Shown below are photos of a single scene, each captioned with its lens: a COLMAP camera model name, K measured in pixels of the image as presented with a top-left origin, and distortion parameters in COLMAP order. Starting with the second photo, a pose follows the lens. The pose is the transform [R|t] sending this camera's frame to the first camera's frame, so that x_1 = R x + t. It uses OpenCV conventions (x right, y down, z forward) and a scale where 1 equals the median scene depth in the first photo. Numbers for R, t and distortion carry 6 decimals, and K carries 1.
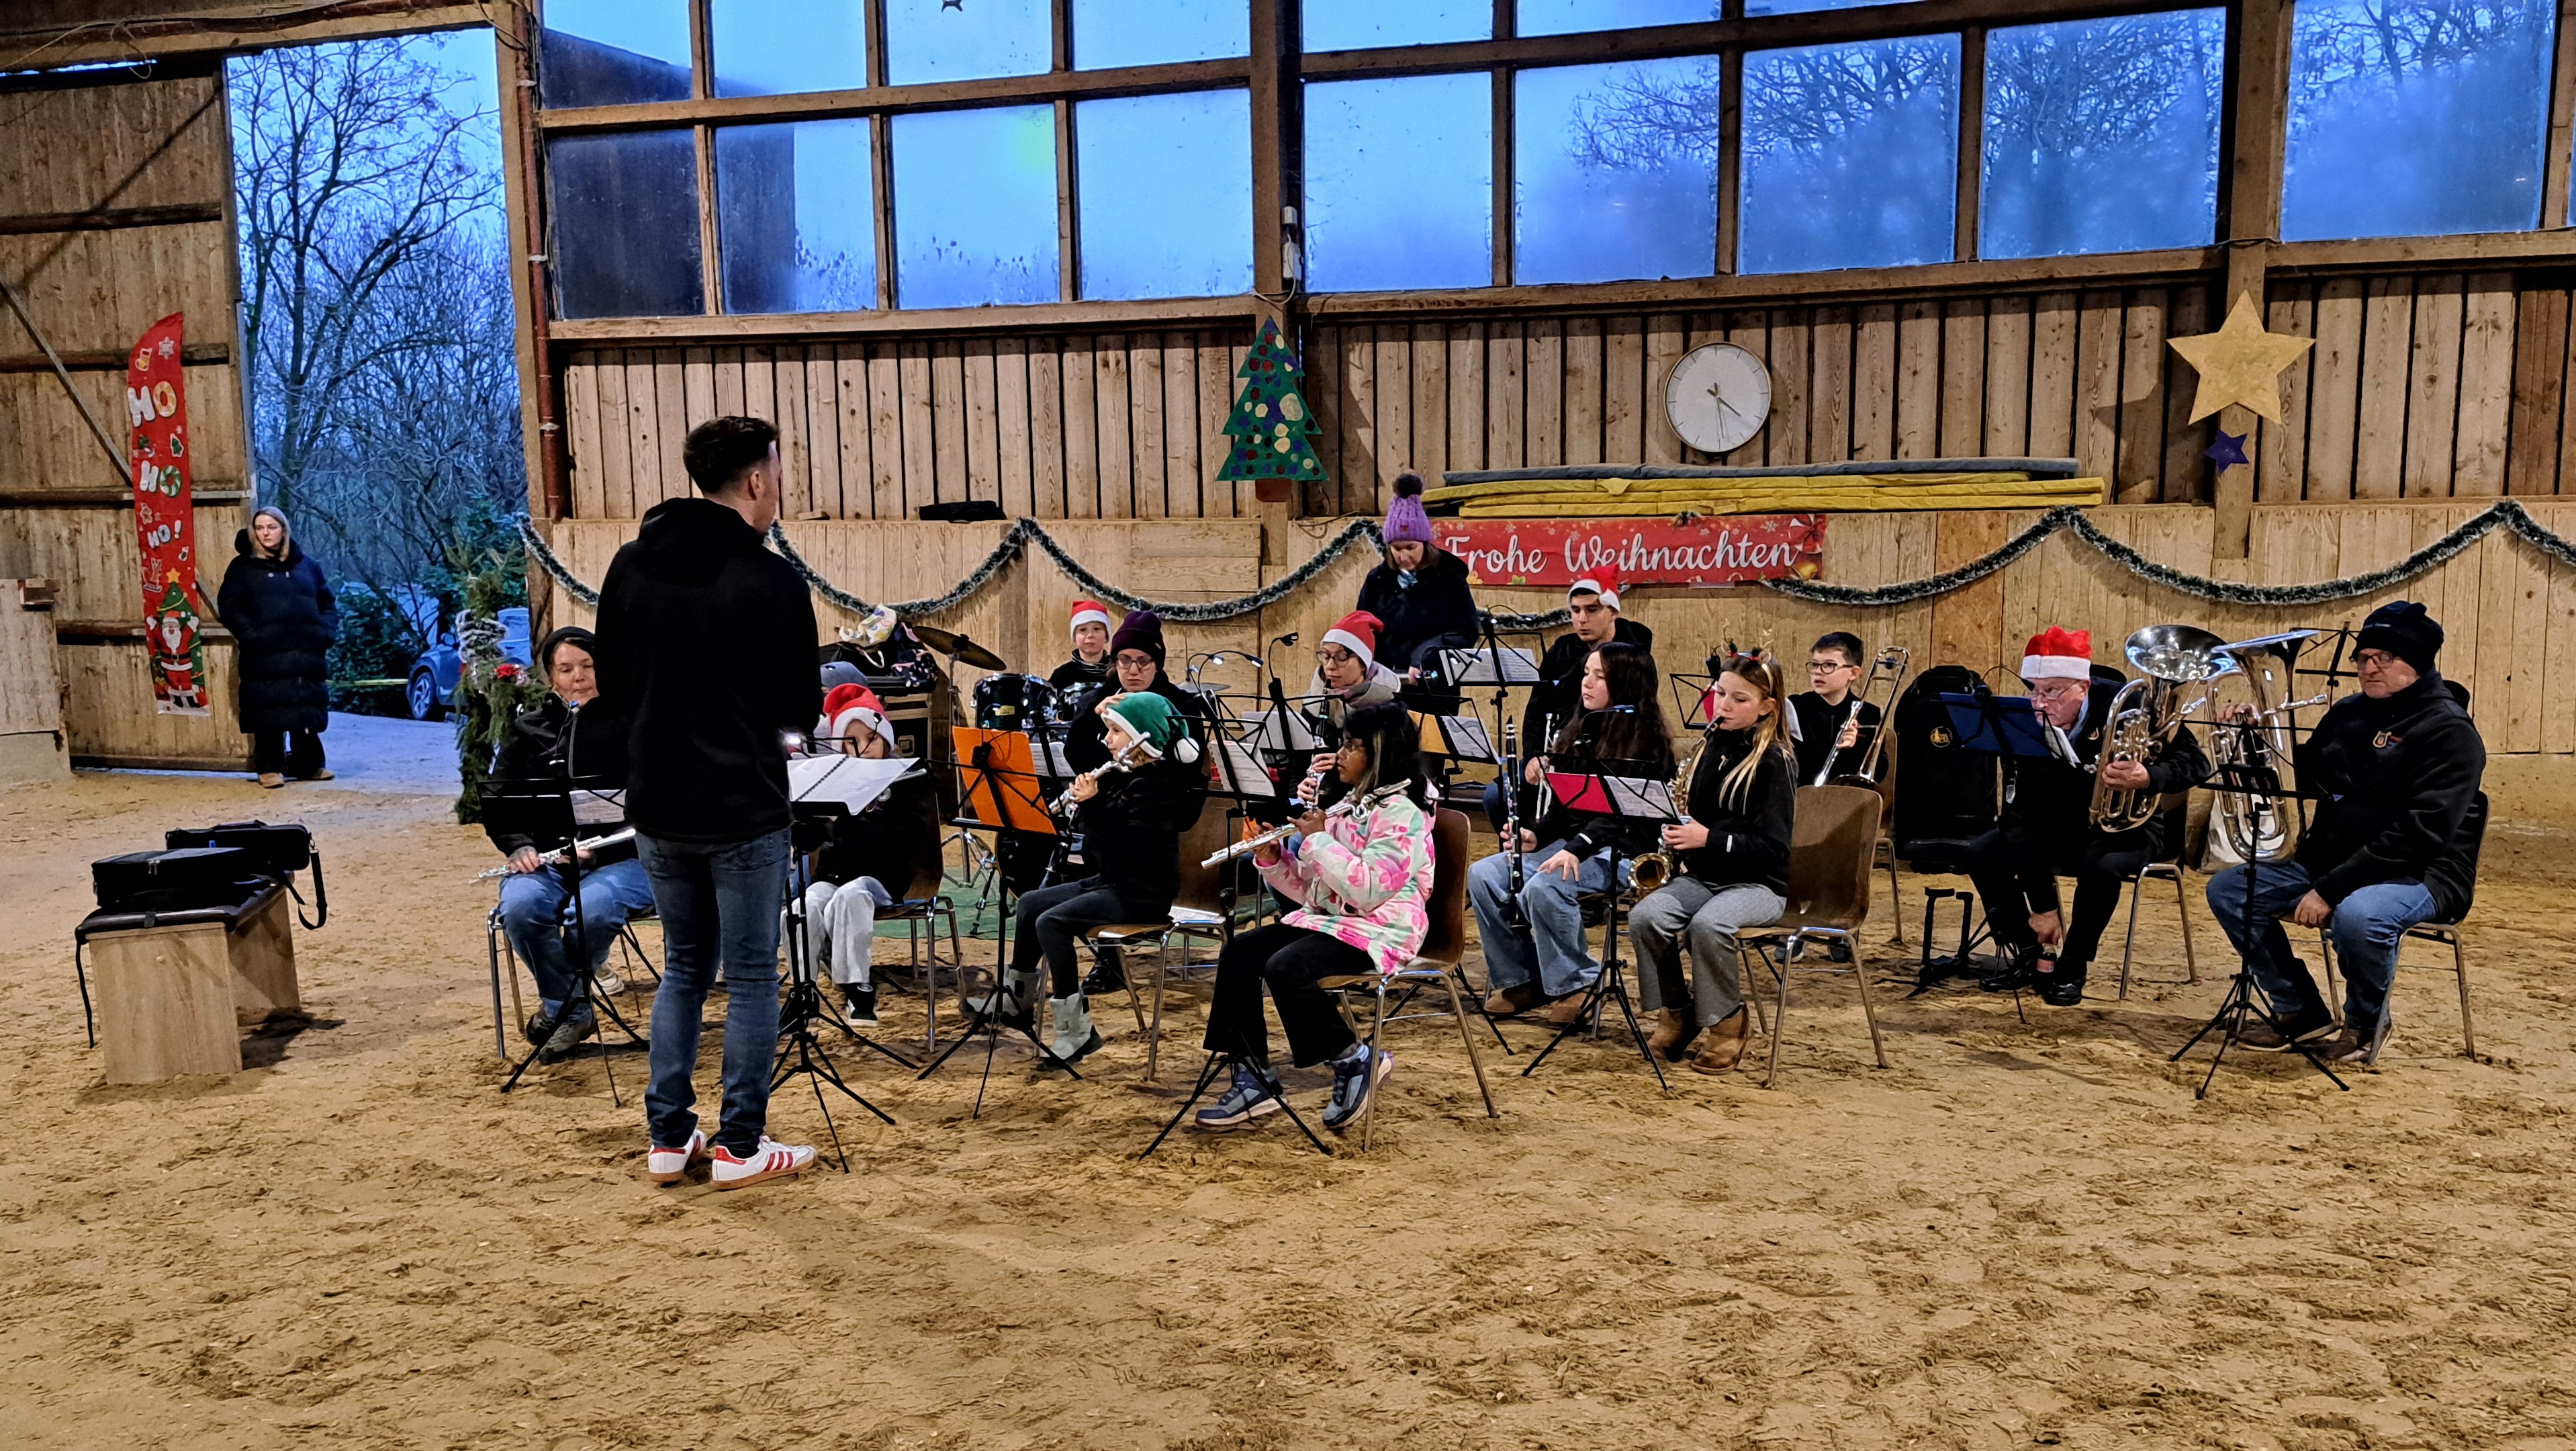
lens RADIAL K [[2110.5, 0, 1385.6], [0, 2110.5, 863.2], [0, 0, 1]] dist [0.106041, -0.142310]
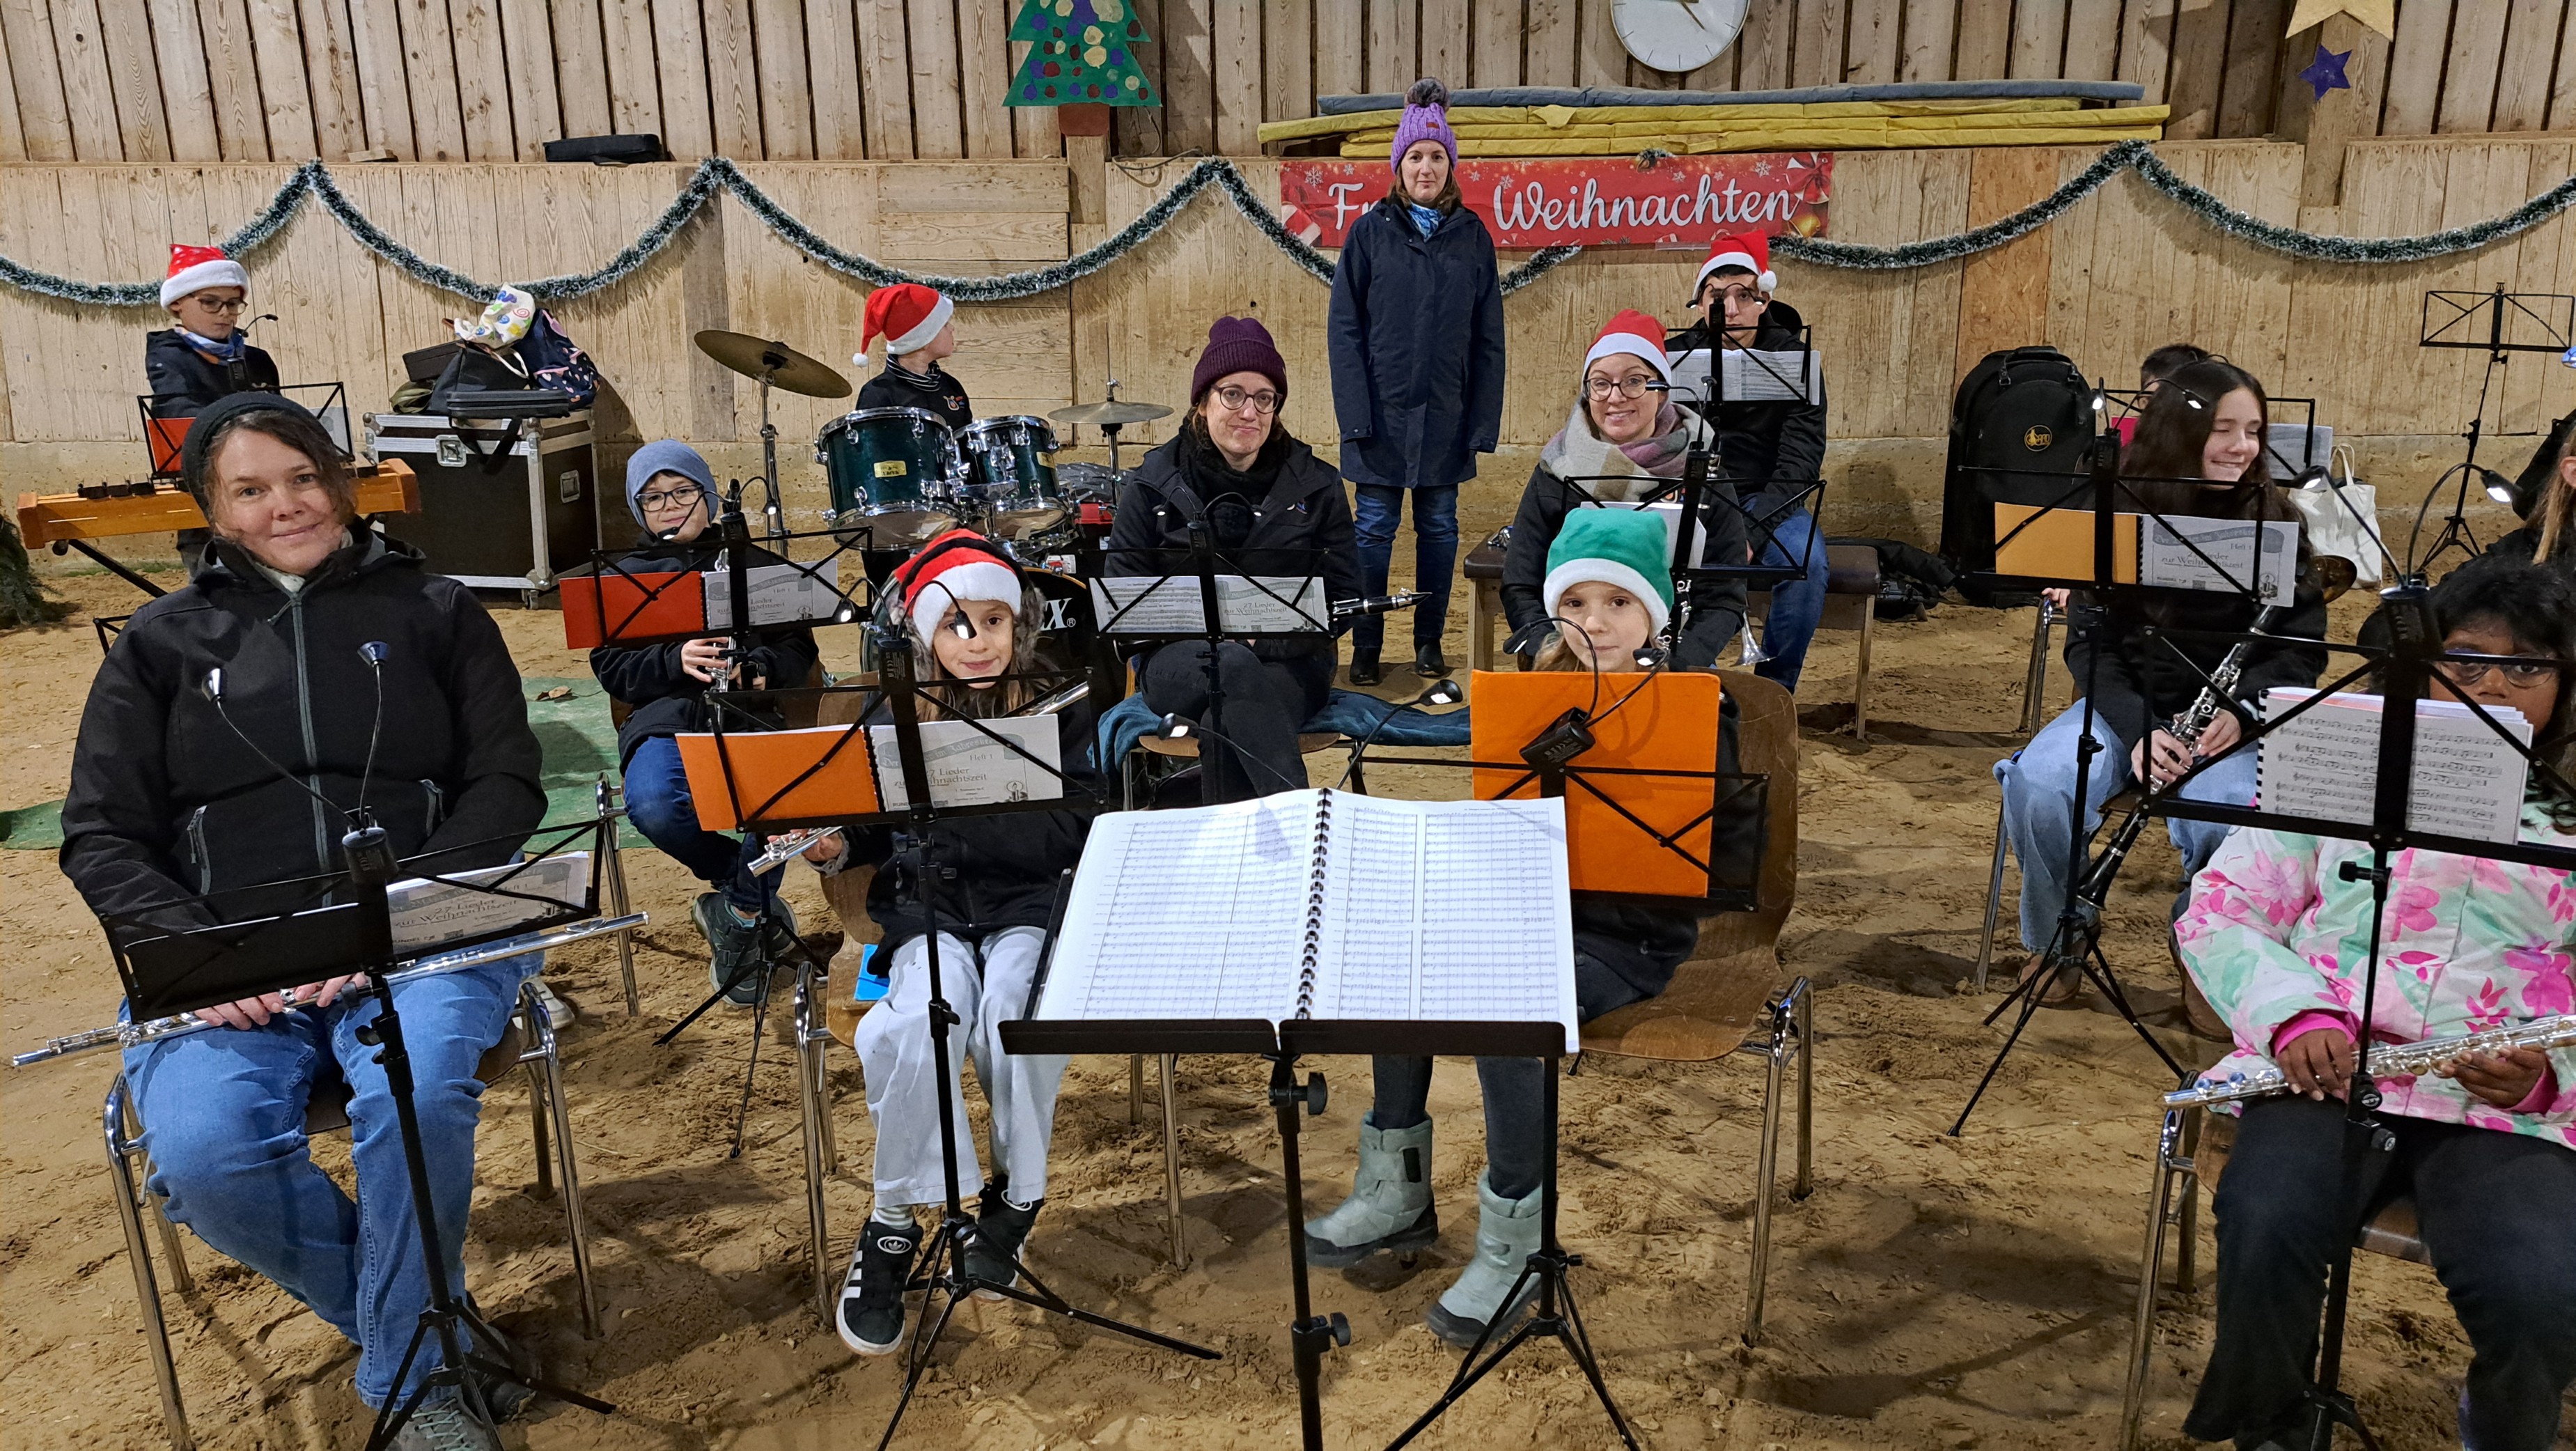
lens RADIAL K [[1838.1, 0, 1309.1], [0, 1838.1, 704.1], [0, 0, 1]] dist [0.072542, -0.075578]
pose [[0.961650, -0.076502, 0.263393, -0.178179], [0.045617, 0.991549, 0.121445, -0.053581], [-0.270458, -0.104772, 0.957014, 0.370796]]
